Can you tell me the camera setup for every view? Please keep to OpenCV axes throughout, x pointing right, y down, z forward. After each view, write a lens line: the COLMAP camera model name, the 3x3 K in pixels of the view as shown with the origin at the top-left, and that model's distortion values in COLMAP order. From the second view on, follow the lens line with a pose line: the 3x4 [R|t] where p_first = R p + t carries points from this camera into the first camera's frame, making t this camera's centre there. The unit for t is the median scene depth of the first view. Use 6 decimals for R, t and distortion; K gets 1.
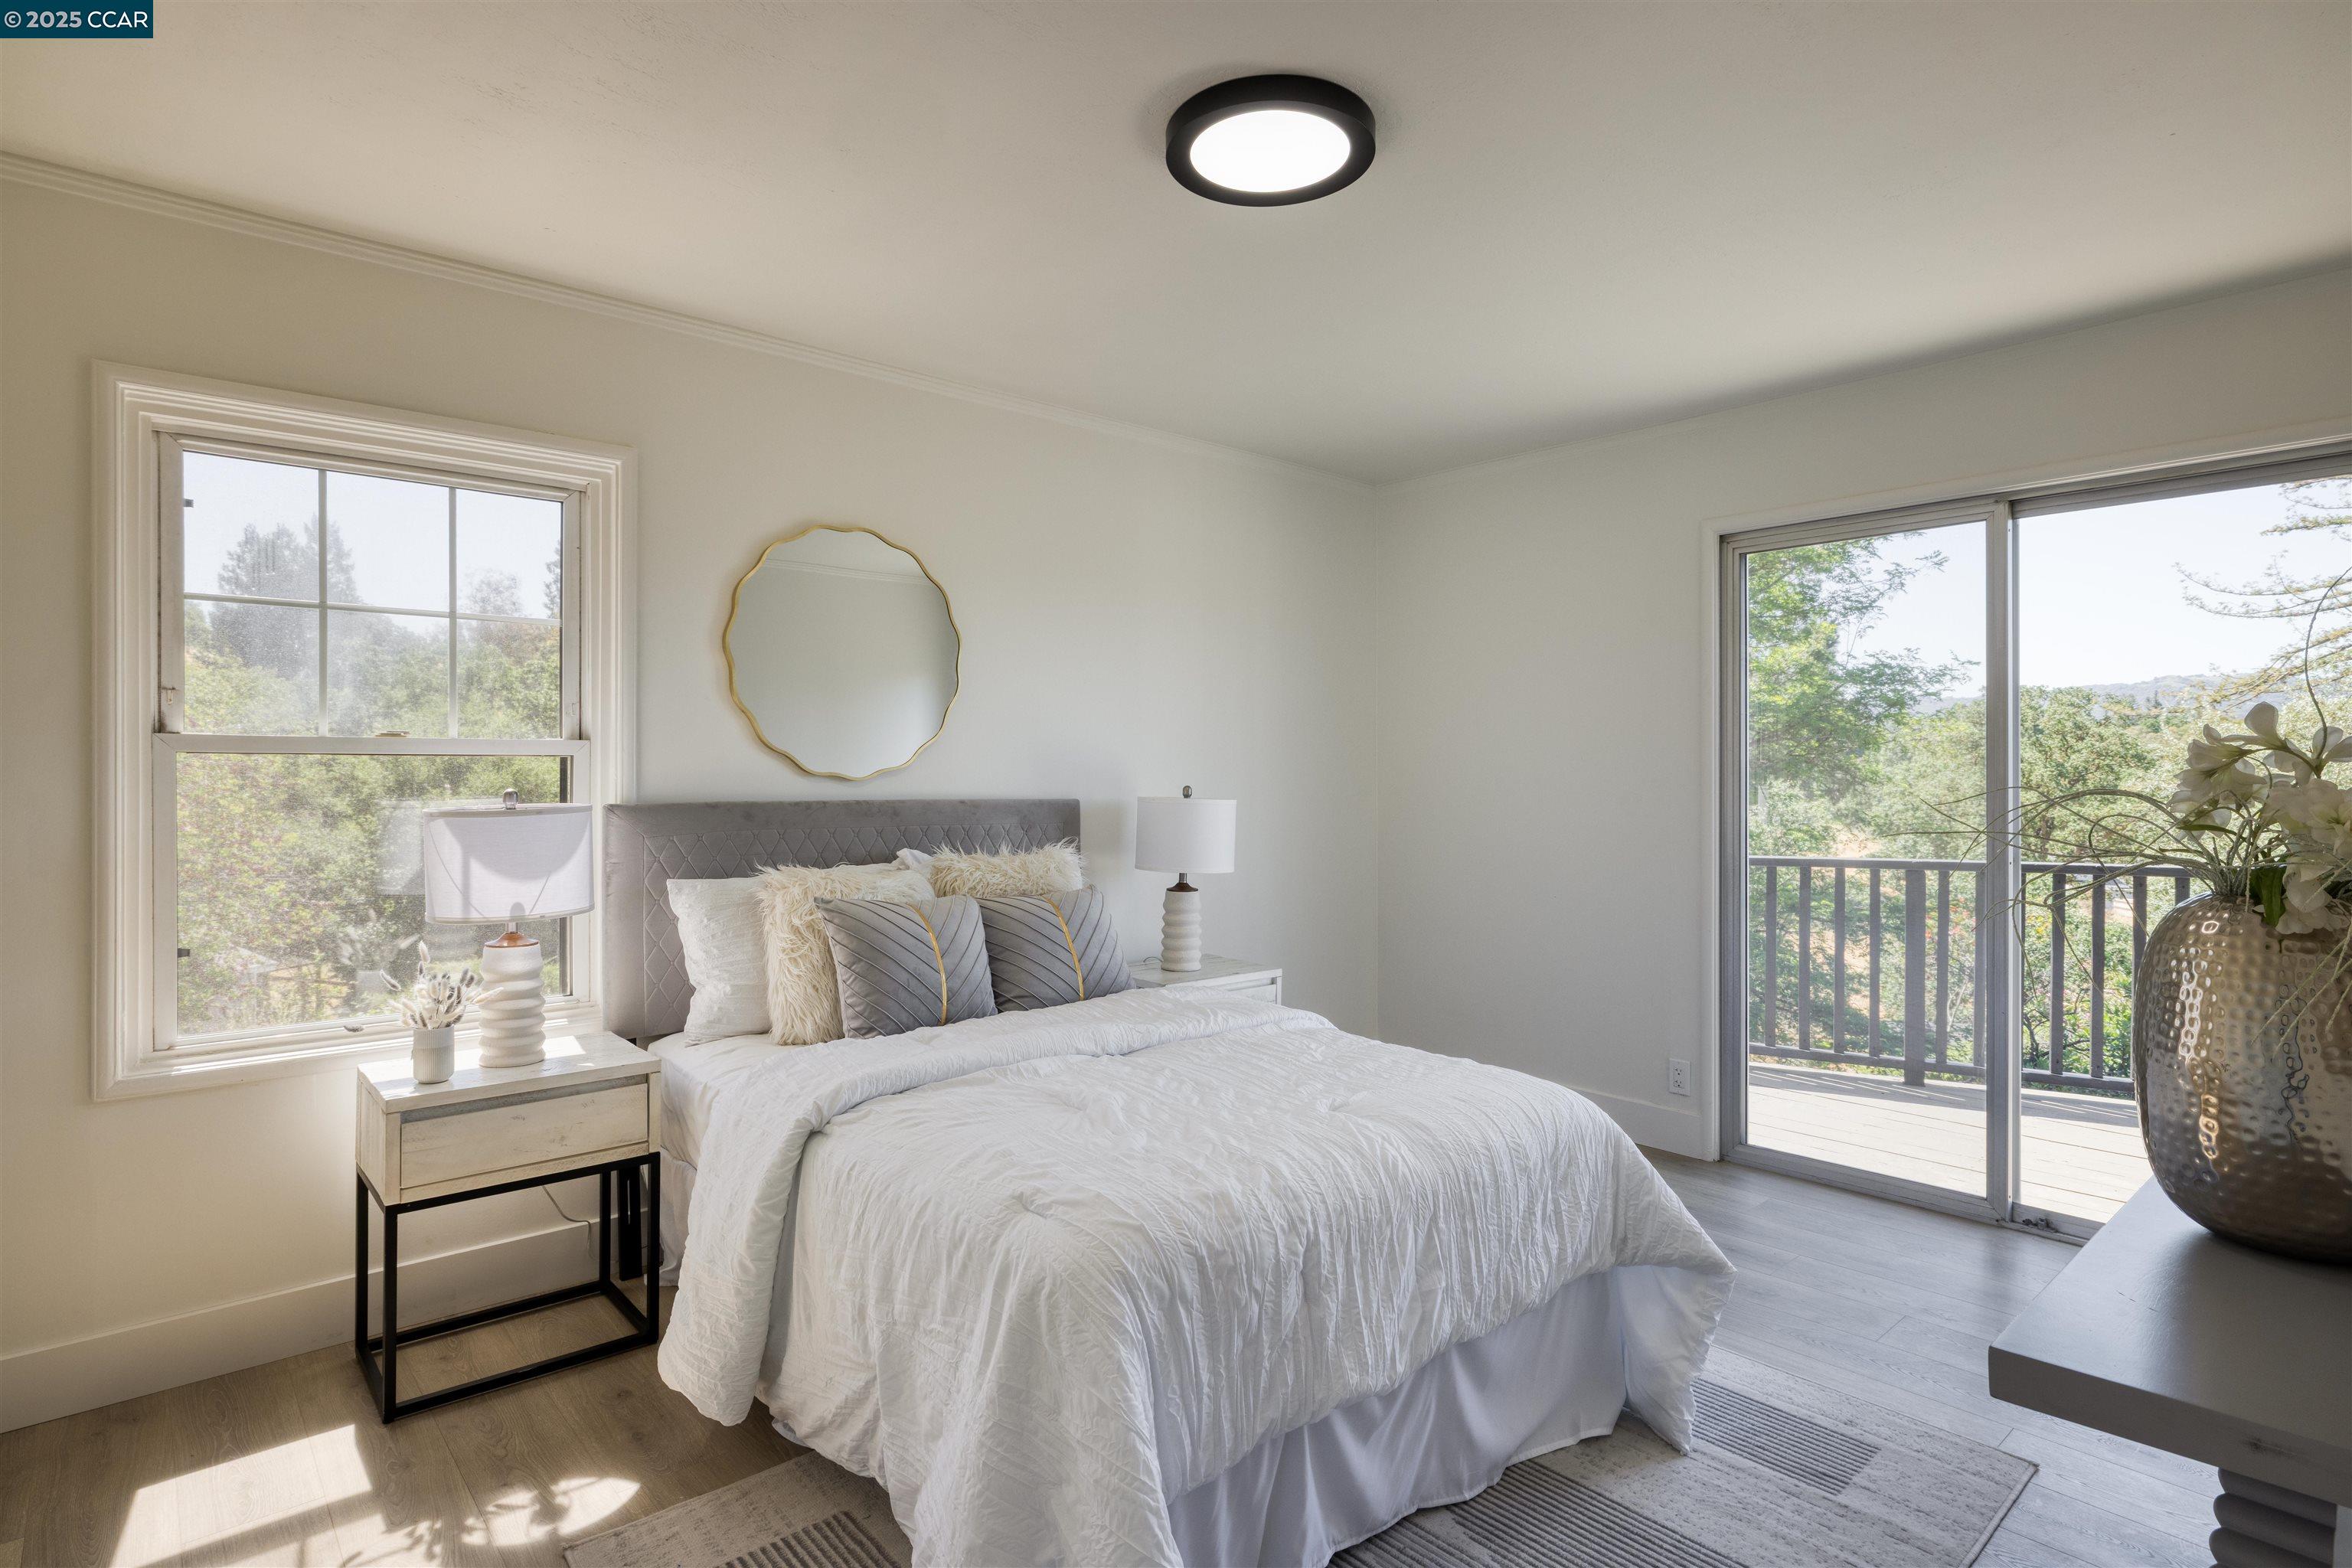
lens RADIAL K [[1180.9, 0, 1176.4], [0, 1180.9, 778.2], [0, 0, 1]] dist [-0.000183, 0.001093]
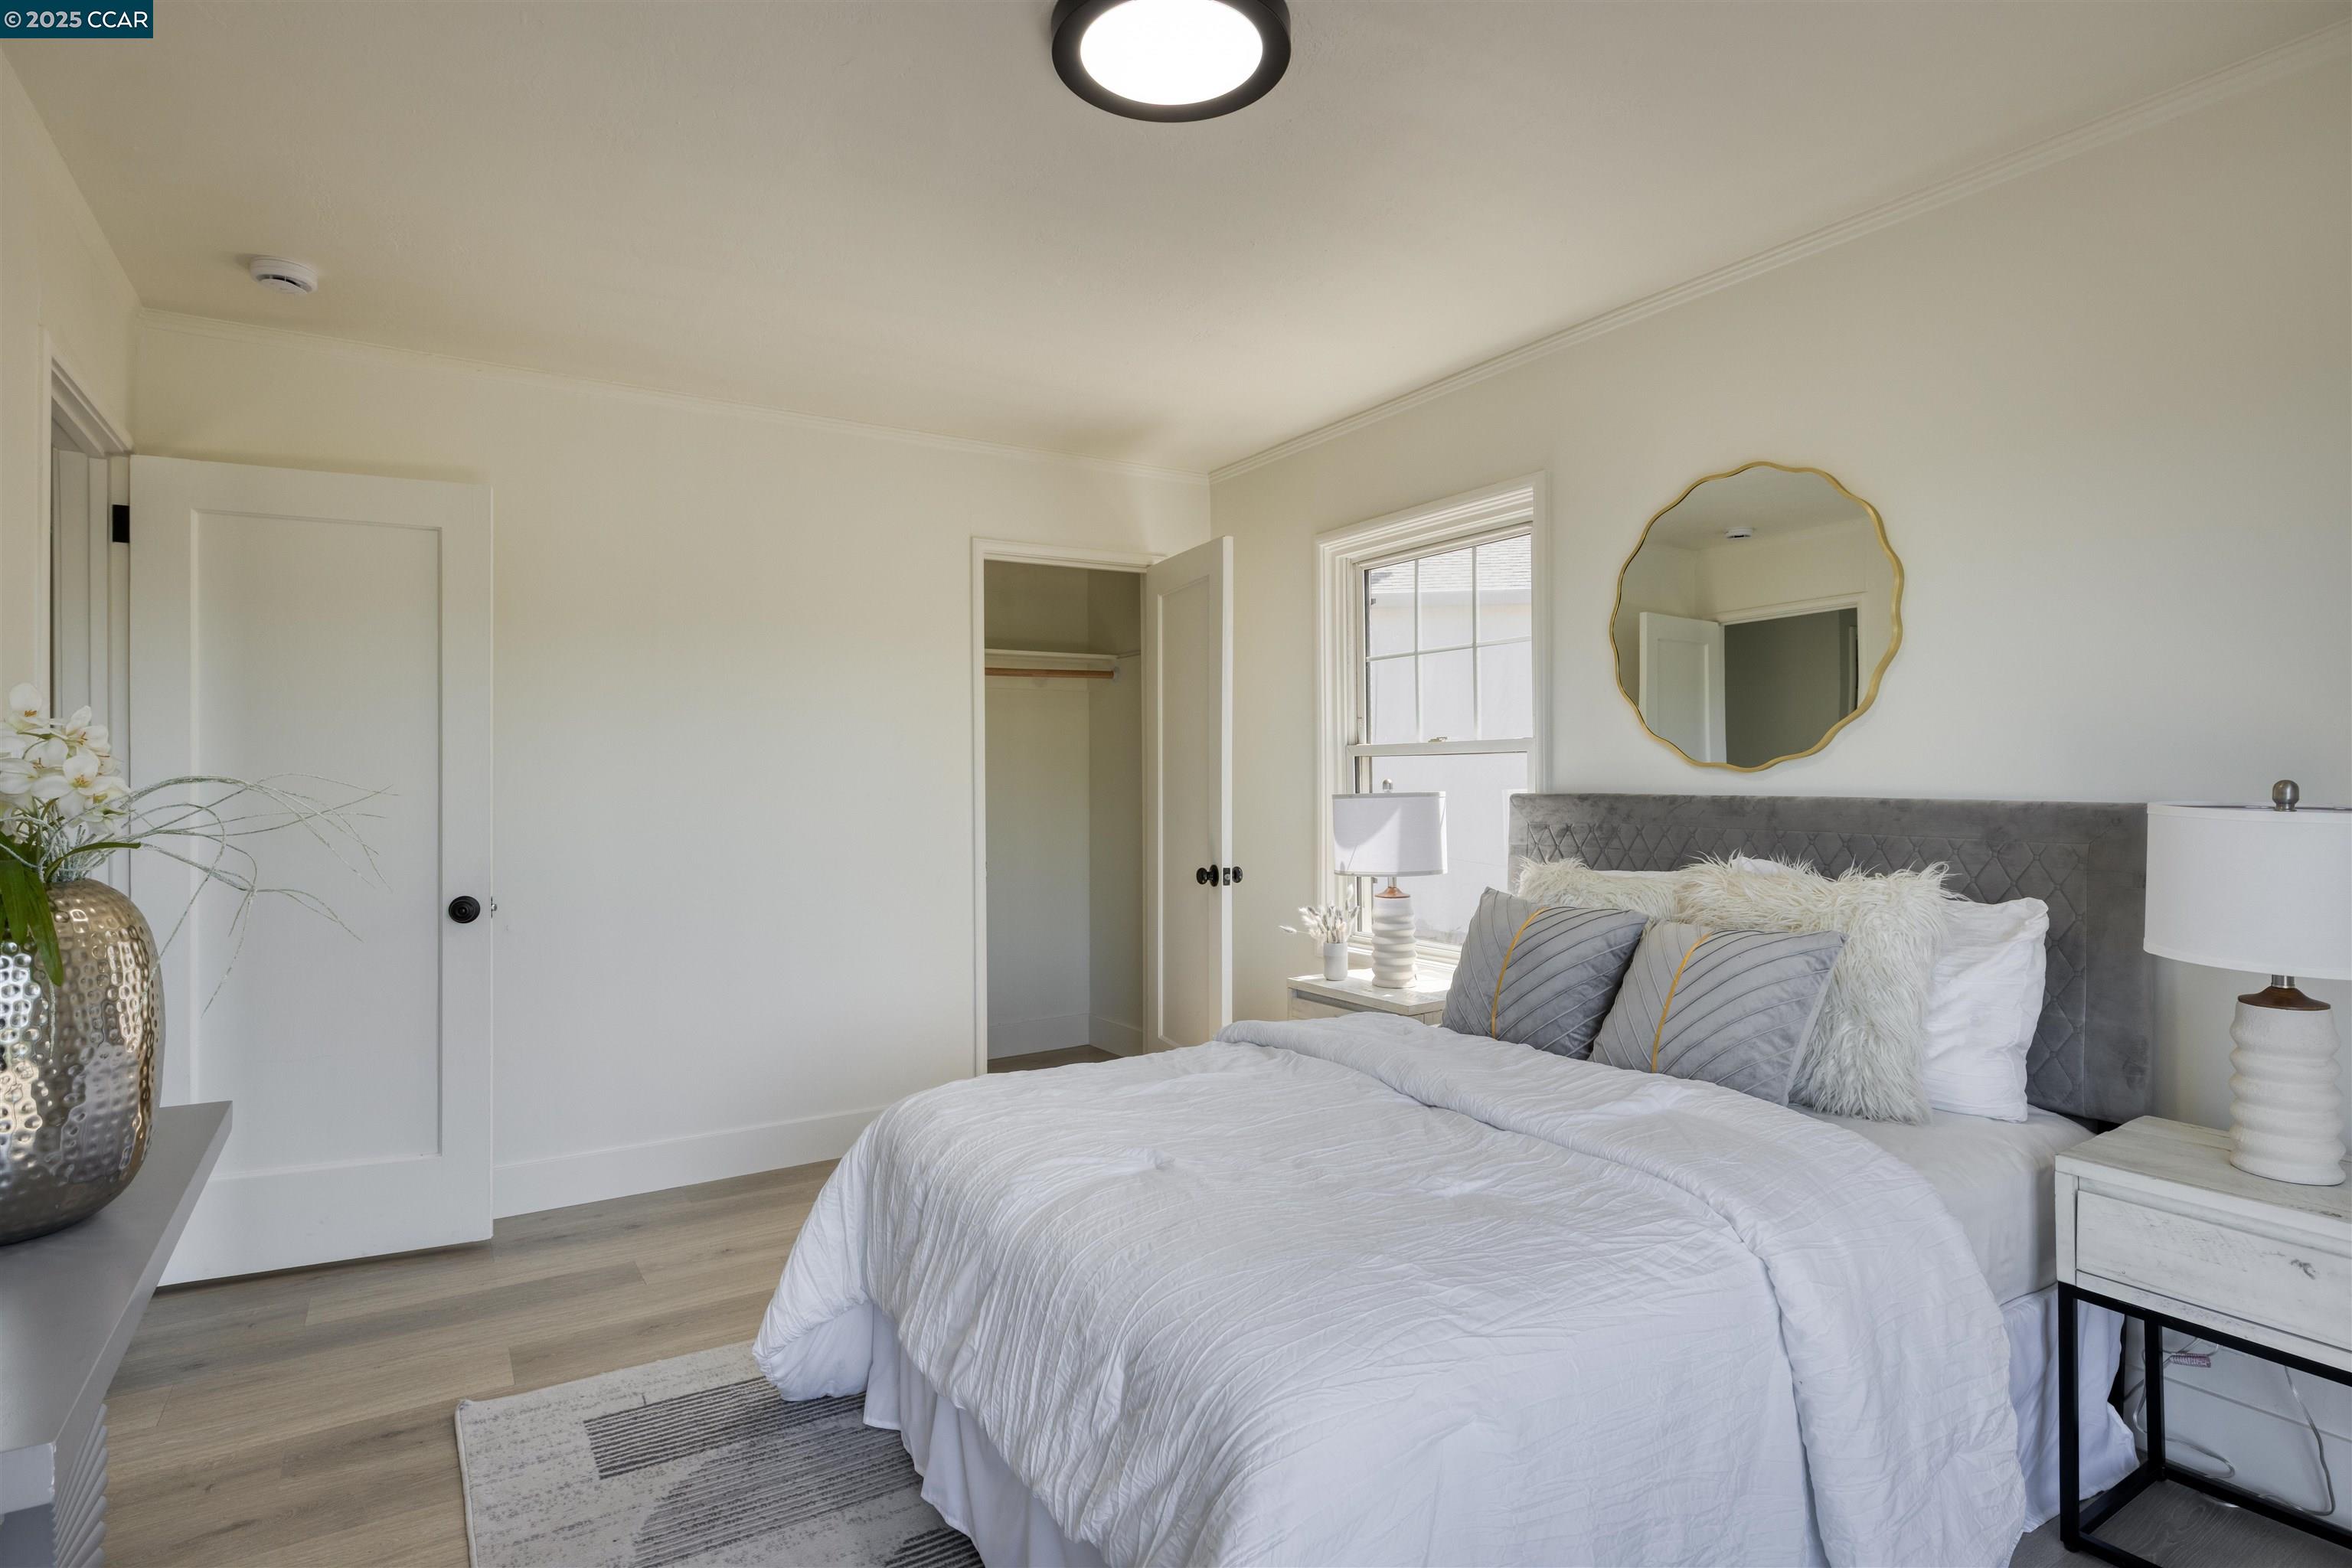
lens RADIAL K [[1180.9, 0, 1168.1], [0, 1180.9, 775.0], [0, 0, 1]] dist [-0.000183, 0.001093]
pose [[-0.148055, 0.000003, -0.988979, 0.685626], [0.002005, 0.999998, -0.000297, 0.003619], [0.988977, -0.002026, -0.148055, 0.819940]]
